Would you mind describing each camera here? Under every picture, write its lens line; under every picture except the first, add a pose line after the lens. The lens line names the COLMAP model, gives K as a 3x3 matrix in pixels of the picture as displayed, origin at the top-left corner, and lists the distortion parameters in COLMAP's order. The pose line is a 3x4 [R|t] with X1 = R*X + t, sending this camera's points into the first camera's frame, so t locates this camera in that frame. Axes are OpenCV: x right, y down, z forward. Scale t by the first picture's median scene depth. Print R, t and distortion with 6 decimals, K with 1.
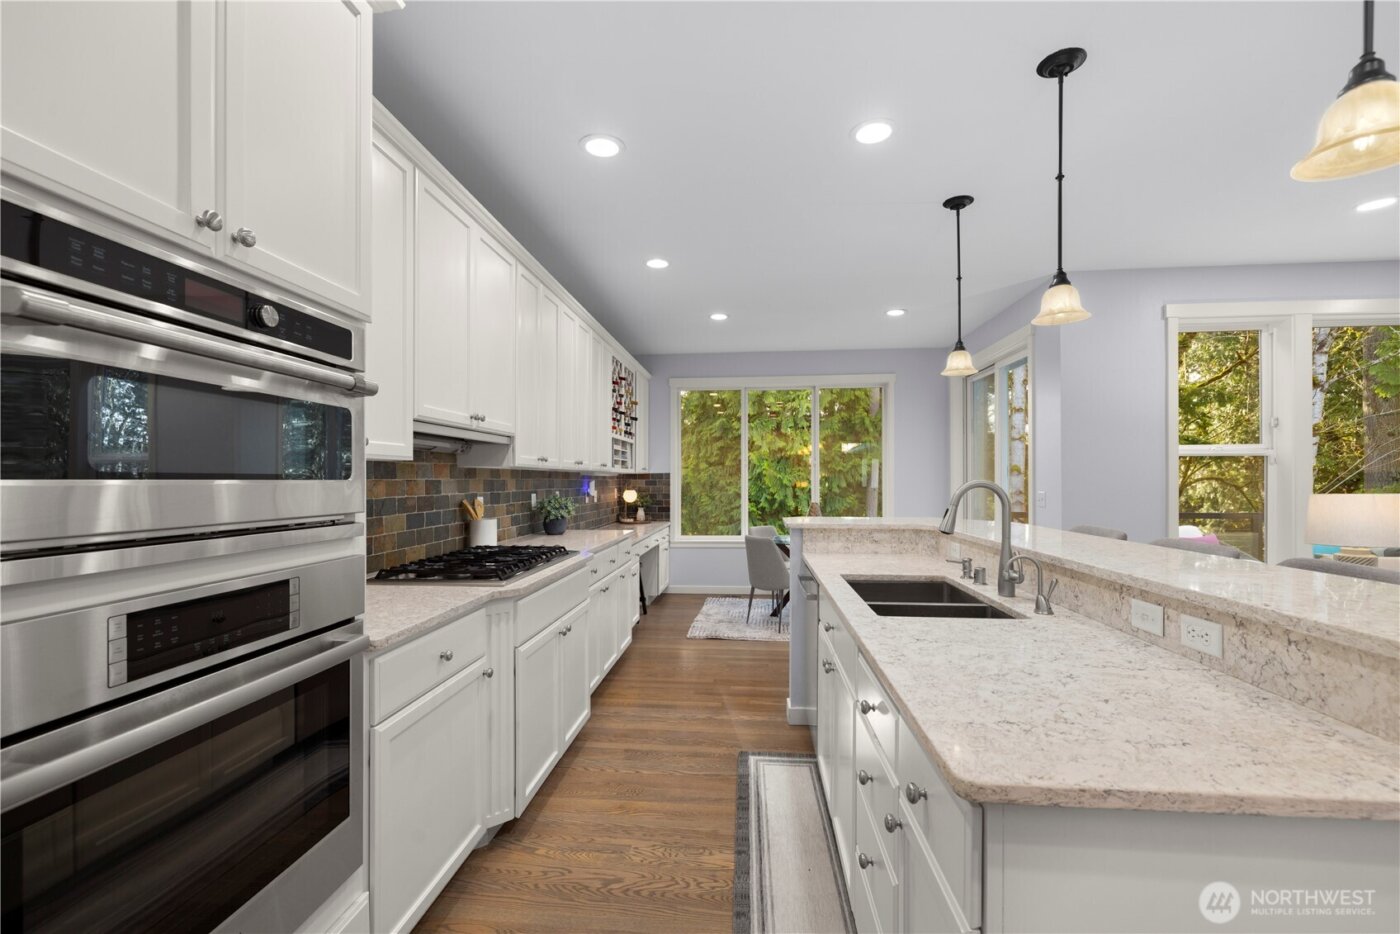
lens RADIAL K [[600.4, 0, 702.3], [0, 600.4, 474.6], [0, 0, 1]] dist [0.013439, -0.012784]
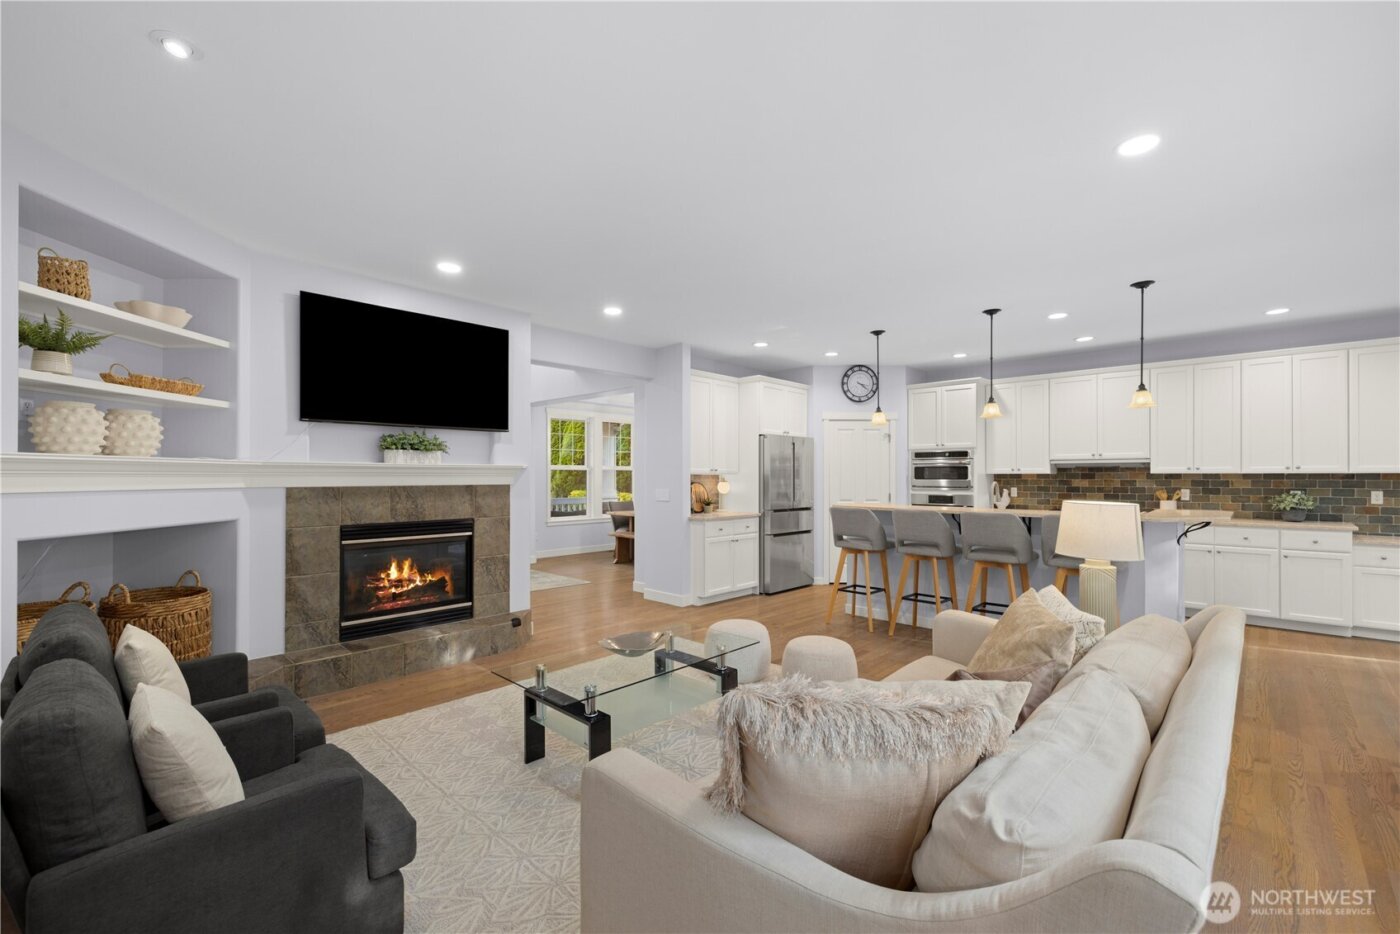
lens RADIAL K [[600.4, 0, 702.3], [0, 600.4, 474.6], [0, 0, 1]] dist [0.013439, -0.012784]
pose [[-0.622688, 0.002519, -0.782466, 0.995720], [0.008432, 0.999958, -0.003491, -0.007237], [0.782424, -0.008771, -0.622684, 0.492843]]
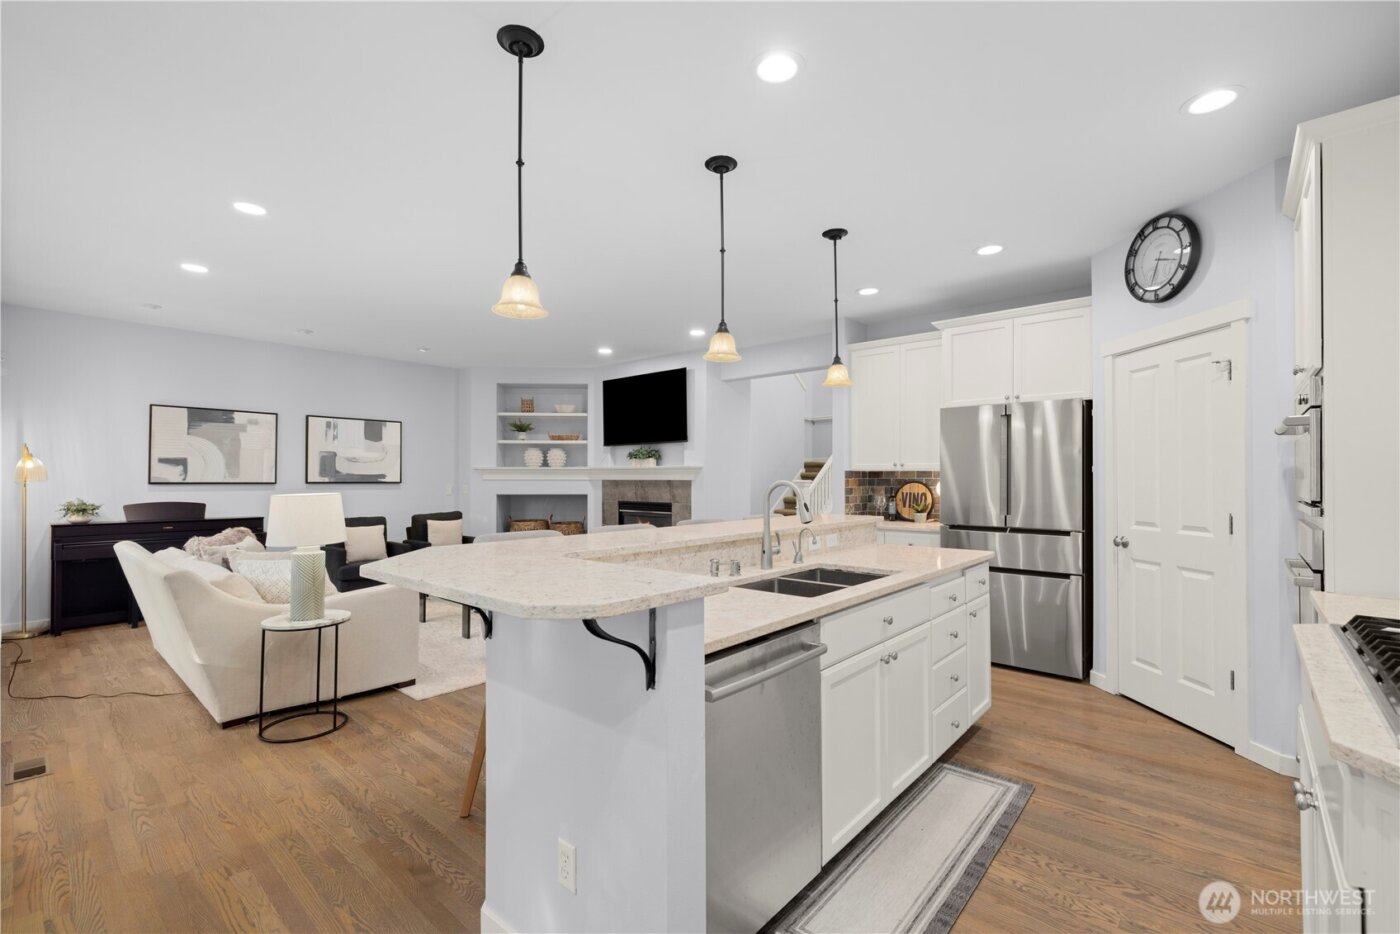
lens RADIAL K [[600.4, 0, 702.3], [0, 600.4, 474.6], [0, 0, 1]] dist [0.013439, -0.012784]
pose [[-0.803290, 0.007428, 0.595541, -0.049386], [-0.000507, 0.999913, -0.013156, 0.004405], [-0.595587, -0.010871, -0.803217, 0.641047]]
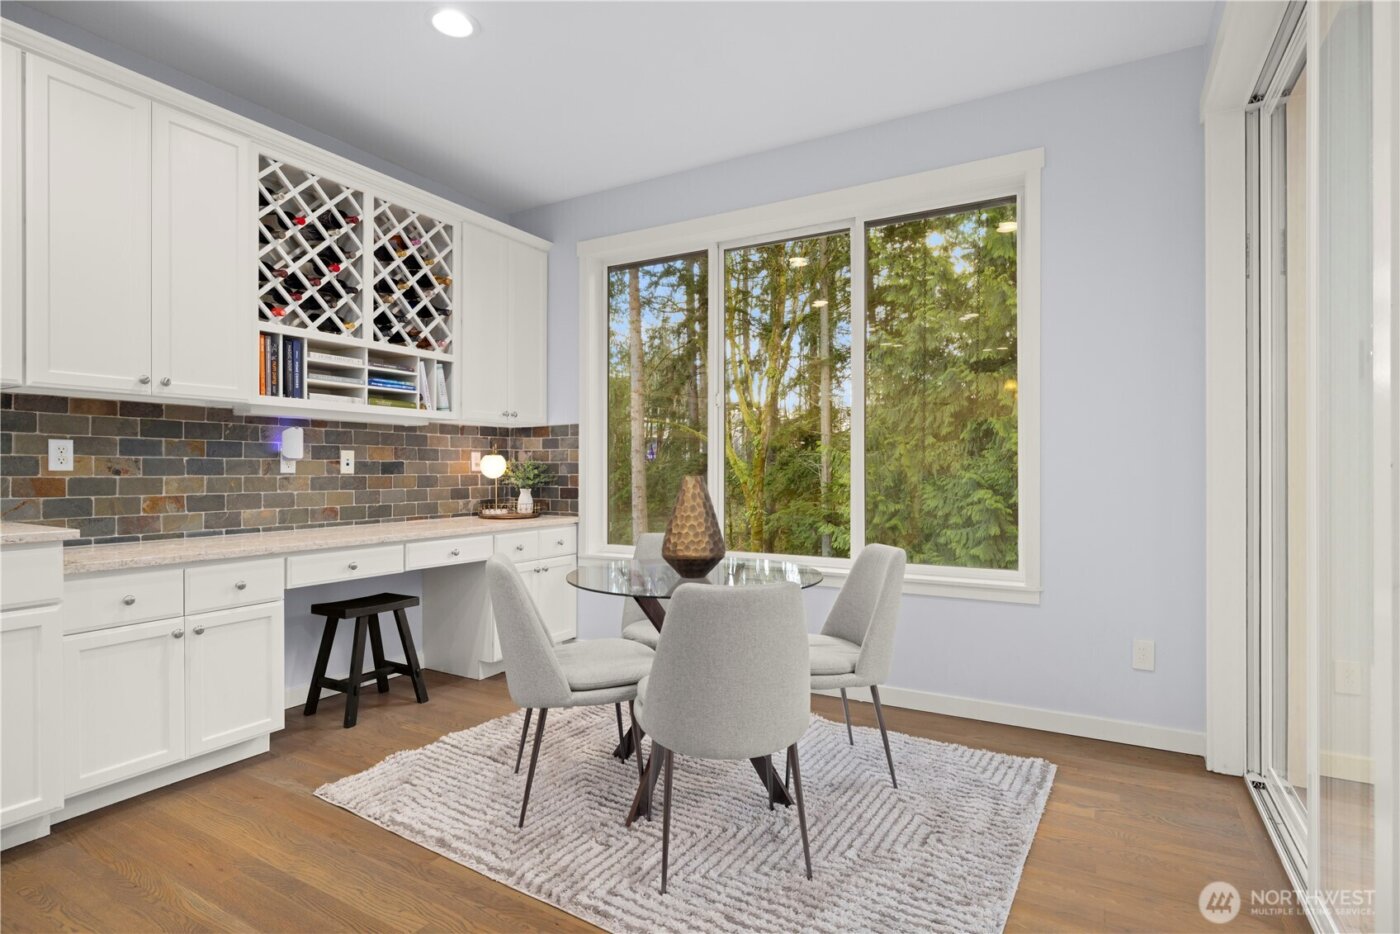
lens RADIAL K [[704.8, 0, 700.0], [0, 704.8, 467.0], [0, 0, 1]] dist [0.002369, 0.000470]
pose [[0.908481, 0.007627, -0.417857, 0.304634], [-0.004417, 0.999953, 0.008650, 0.029283], [0.417904, -0.006013, 0.908471, 0.492466]]
